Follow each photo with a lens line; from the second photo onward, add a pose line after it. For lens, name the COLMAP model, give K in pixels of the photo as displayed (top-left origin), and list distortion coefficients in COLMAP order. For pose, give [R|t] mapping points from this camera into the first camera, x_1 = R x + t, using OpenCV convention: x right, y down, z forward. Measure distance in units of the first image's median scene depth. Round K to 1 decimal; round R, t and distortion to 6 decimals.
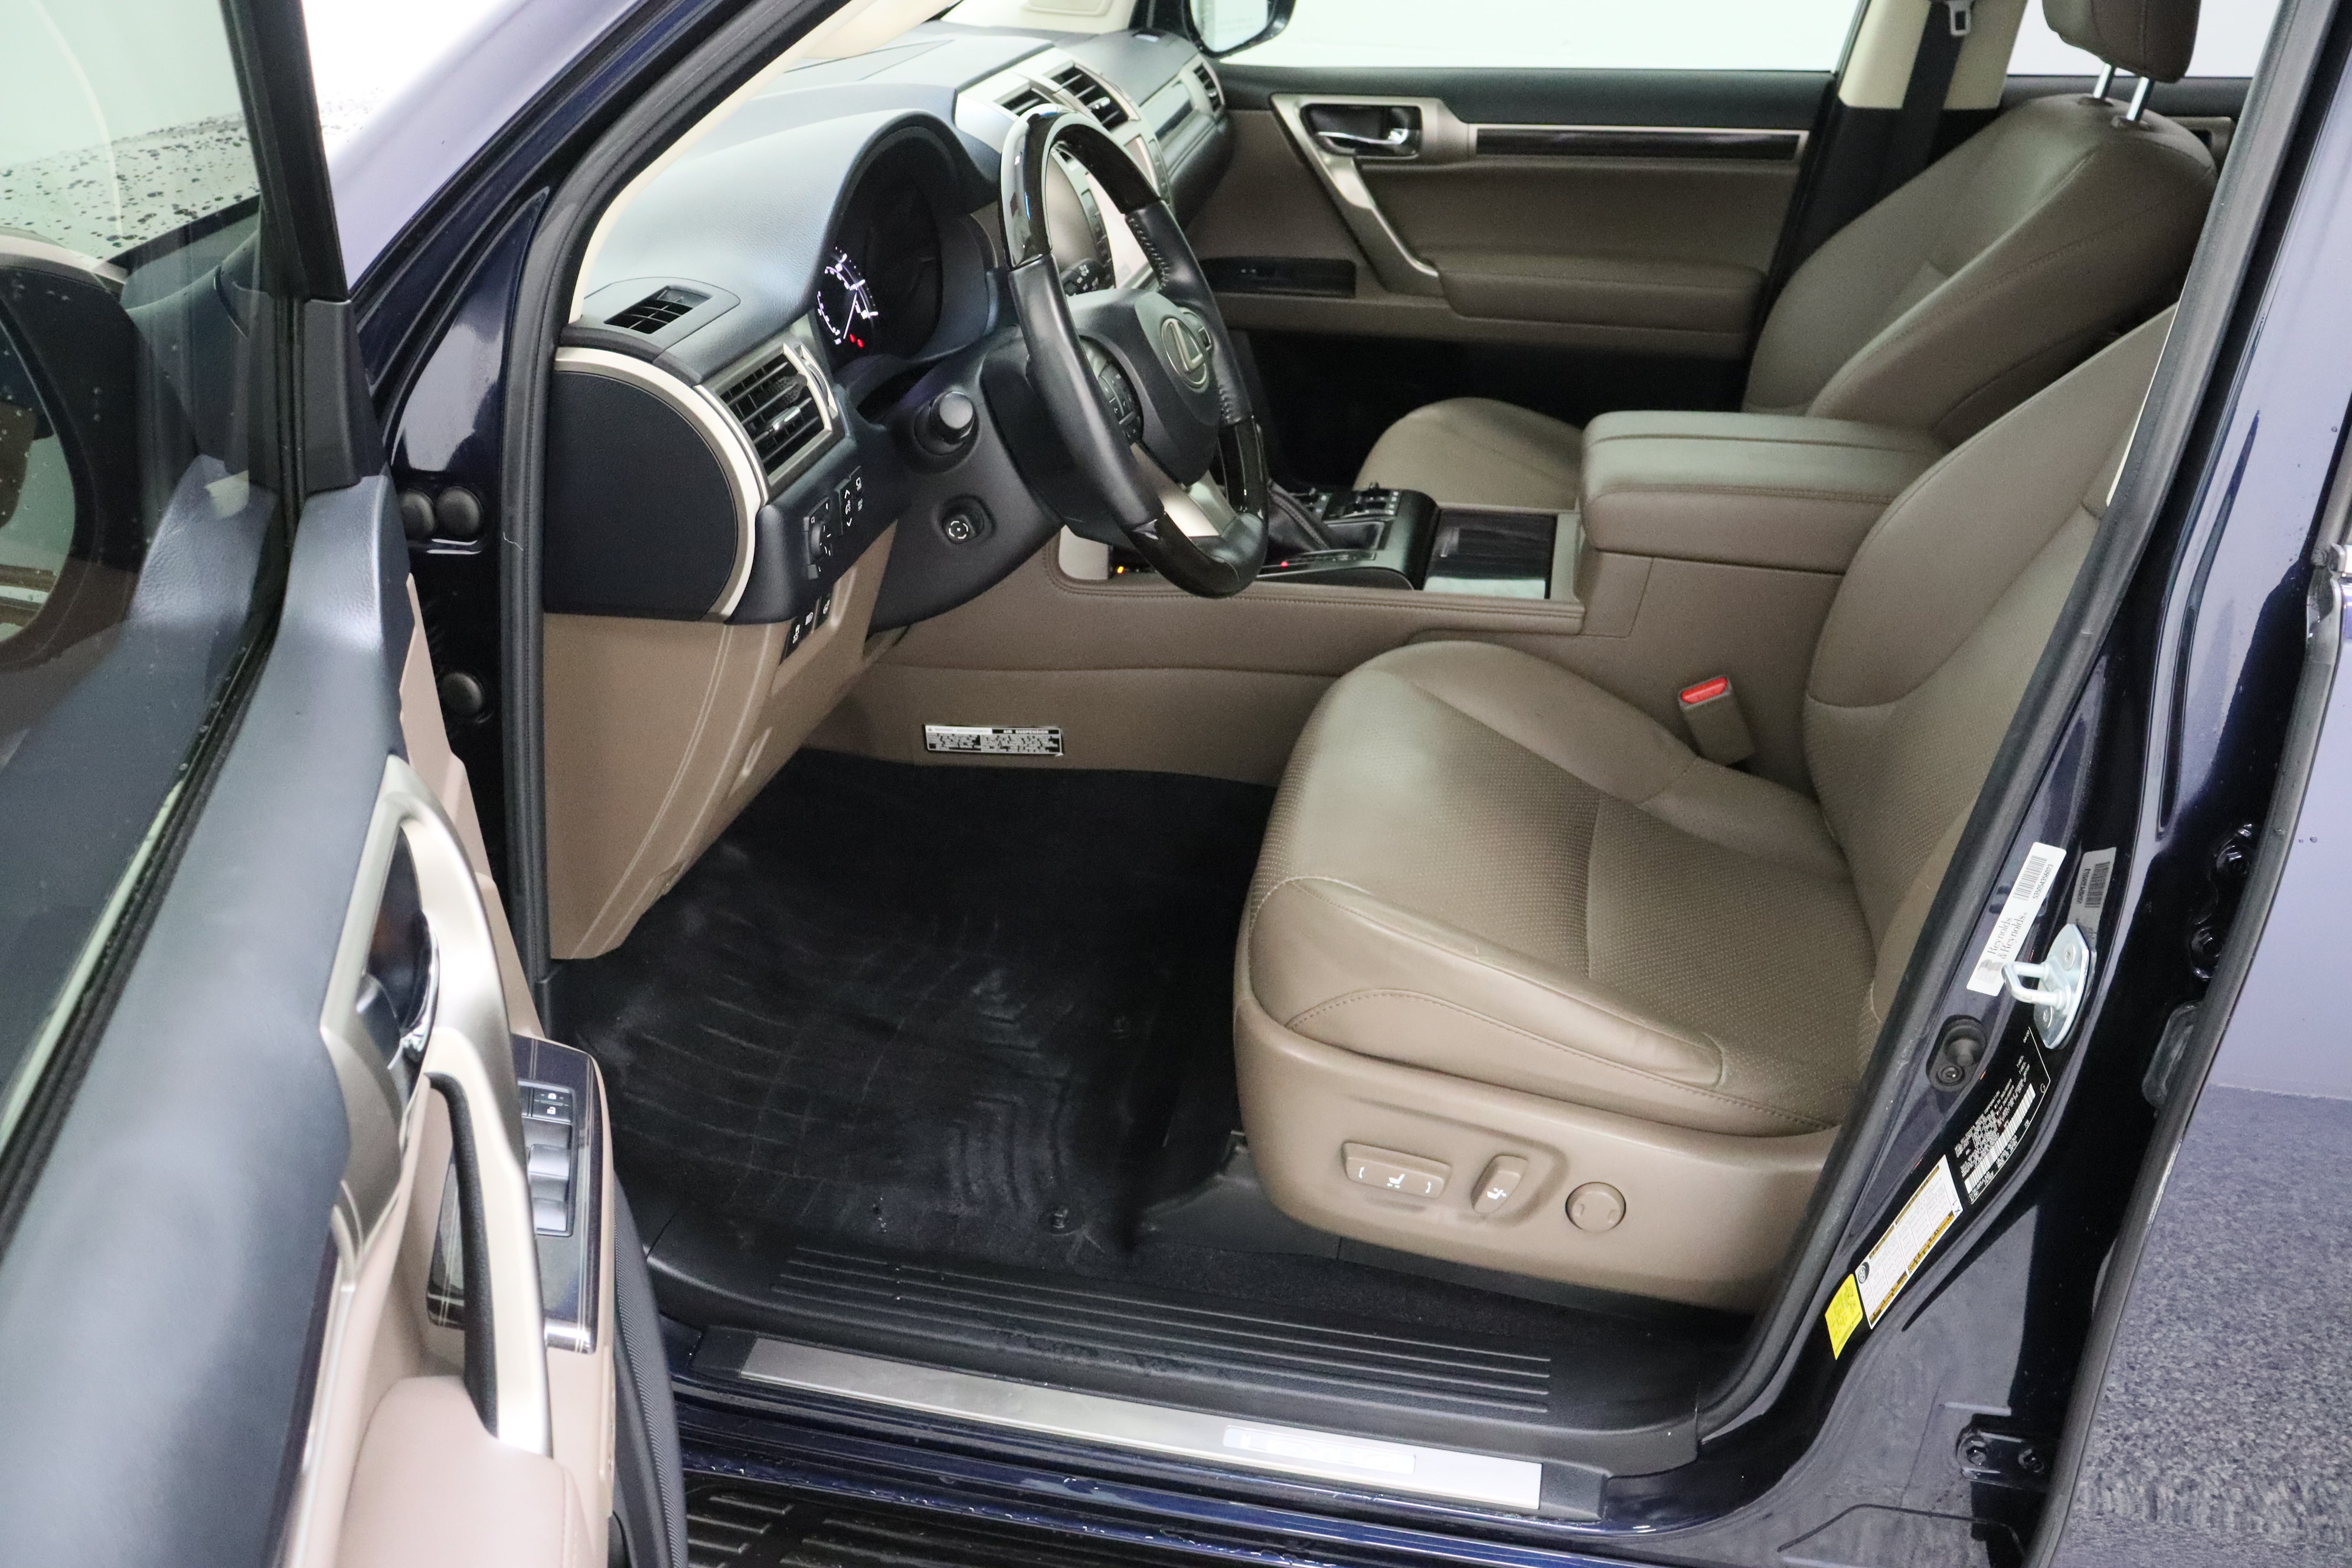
lens RADIAL K [[1932.6, 0, 1177.9], [0, 1932.6, 782.3], [0, 0, 1]] dist [-0.139835, 0.098019]
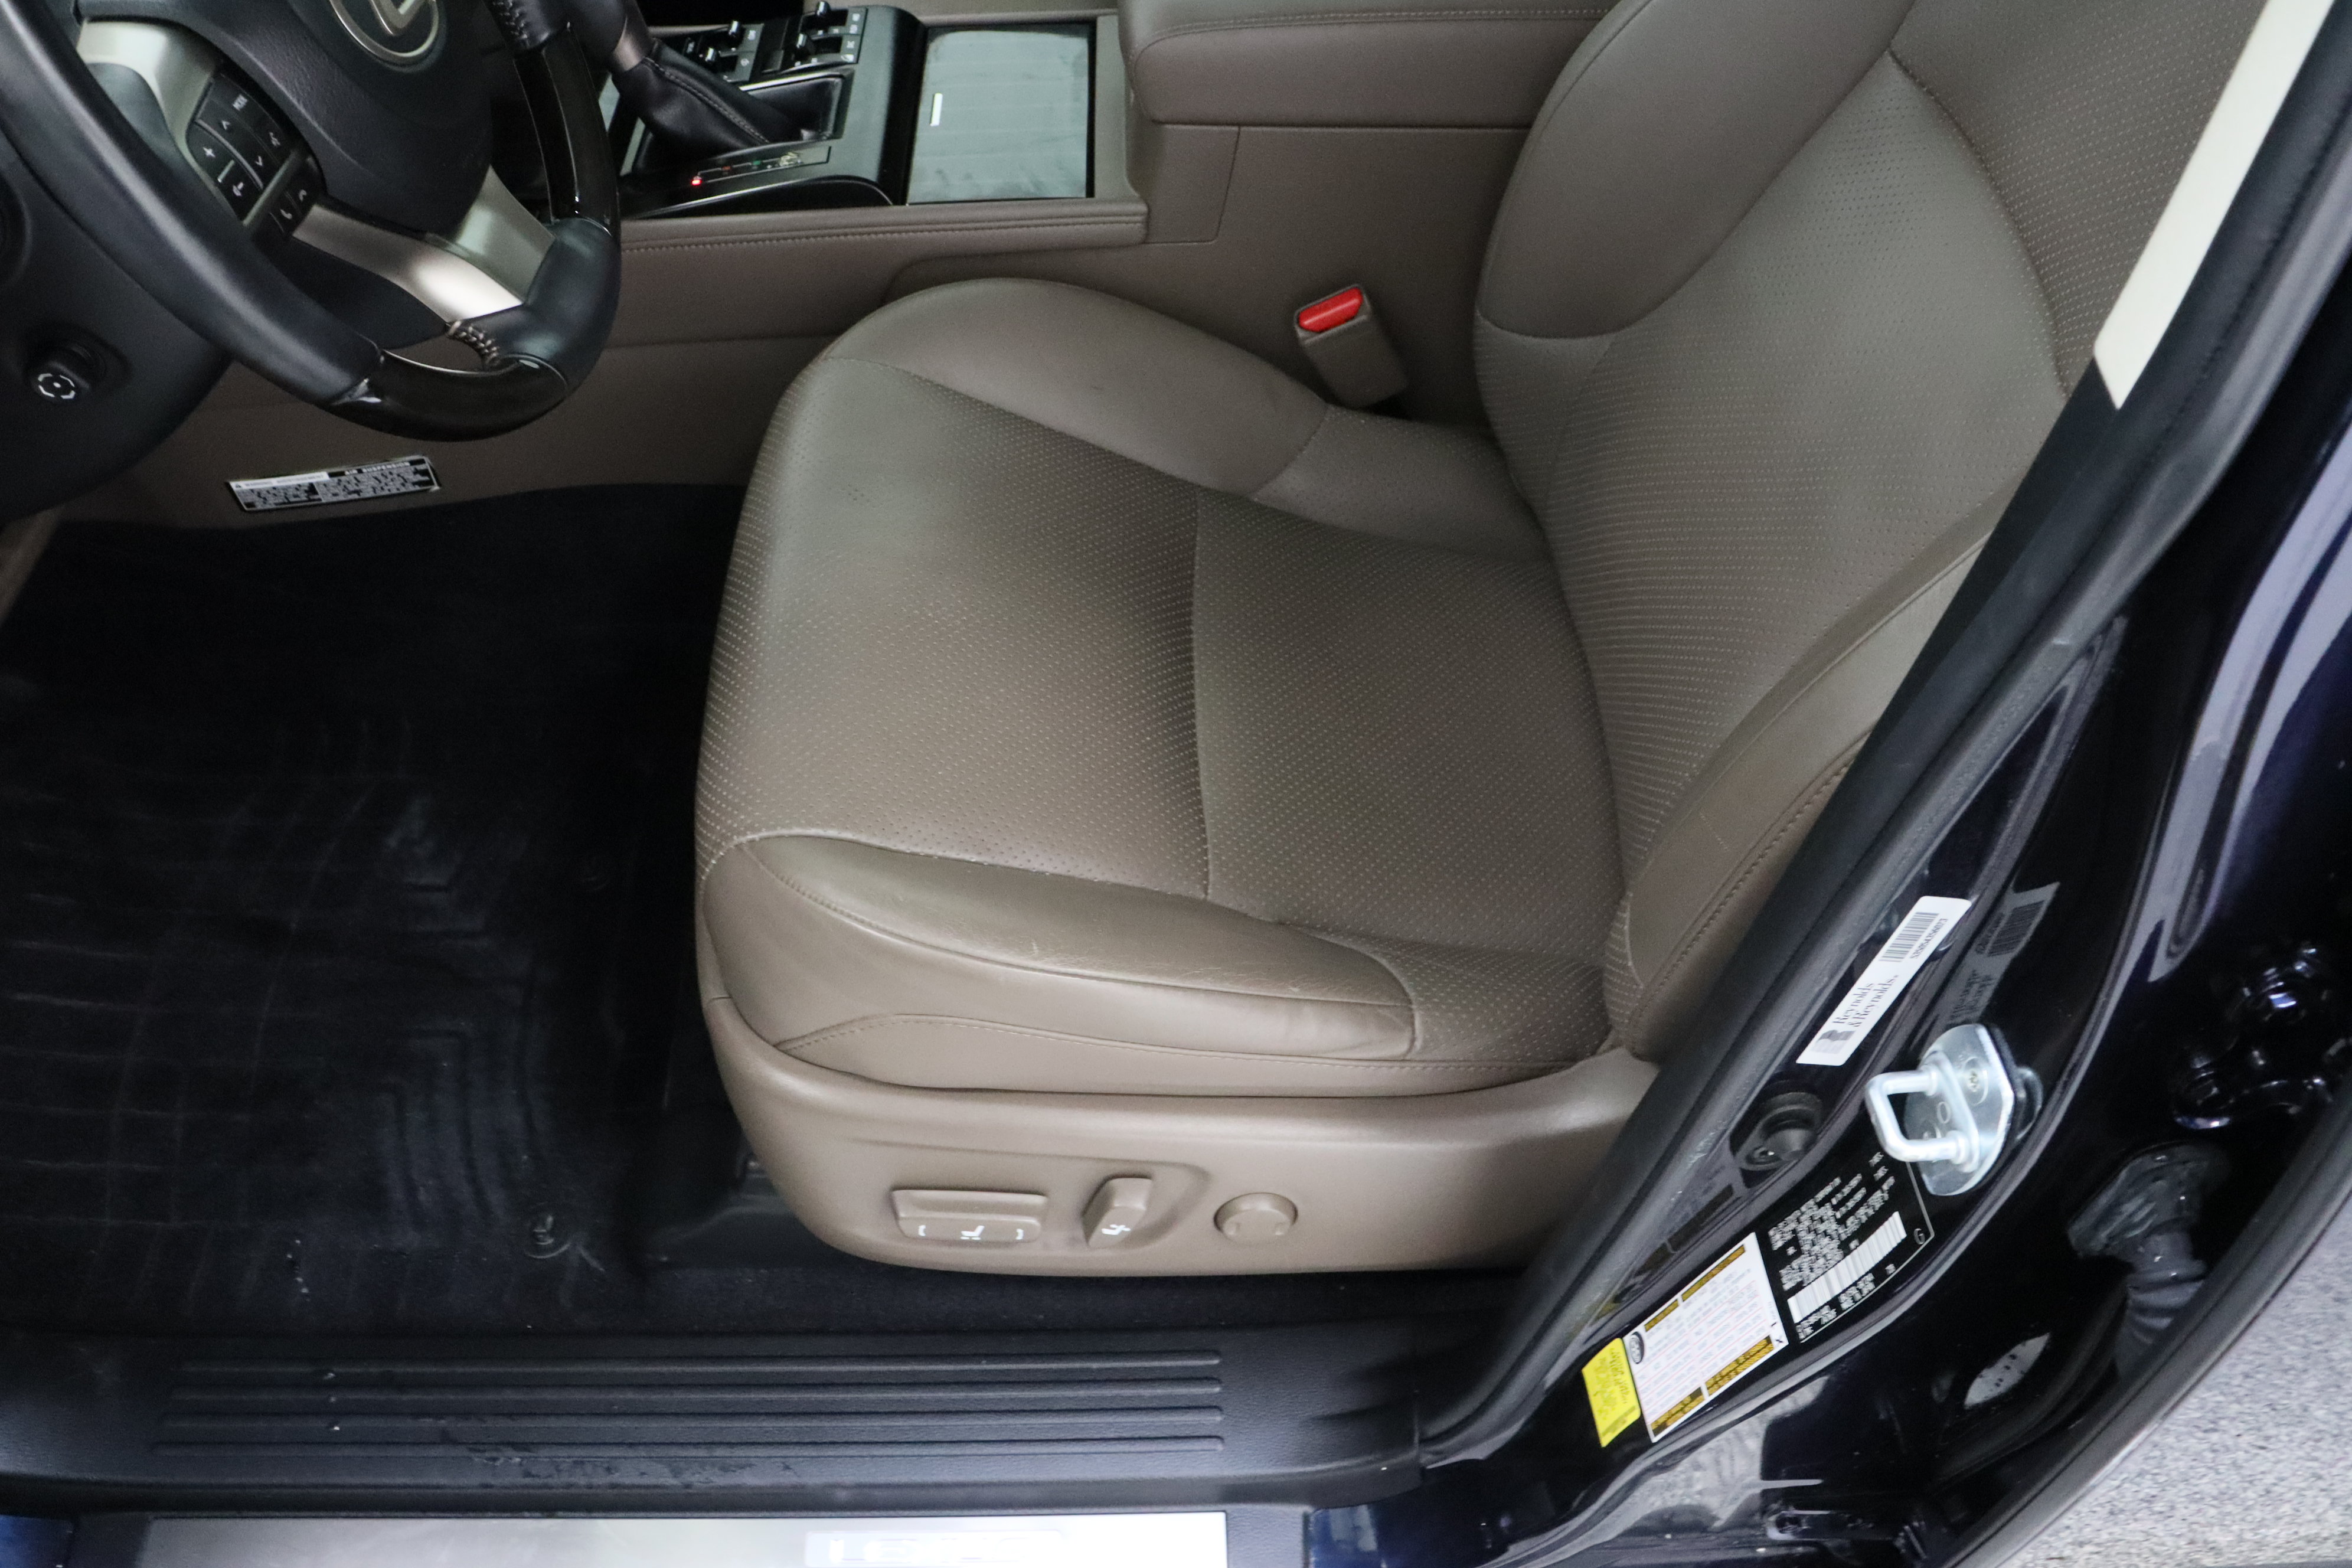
lens RADIAL K [[1932.6, 0, 1167.7], [0, 1932.6, 789.5], [0, 0, 1]] dist [-0.139835, 0.098019]
pose [[0.973689, -0.176924, 0.143622, 0.092024], [0.111960, 0.920352, 0.374722, -0.163911], [-0.198480, -0.348783, 0.915946, 0.331685]]
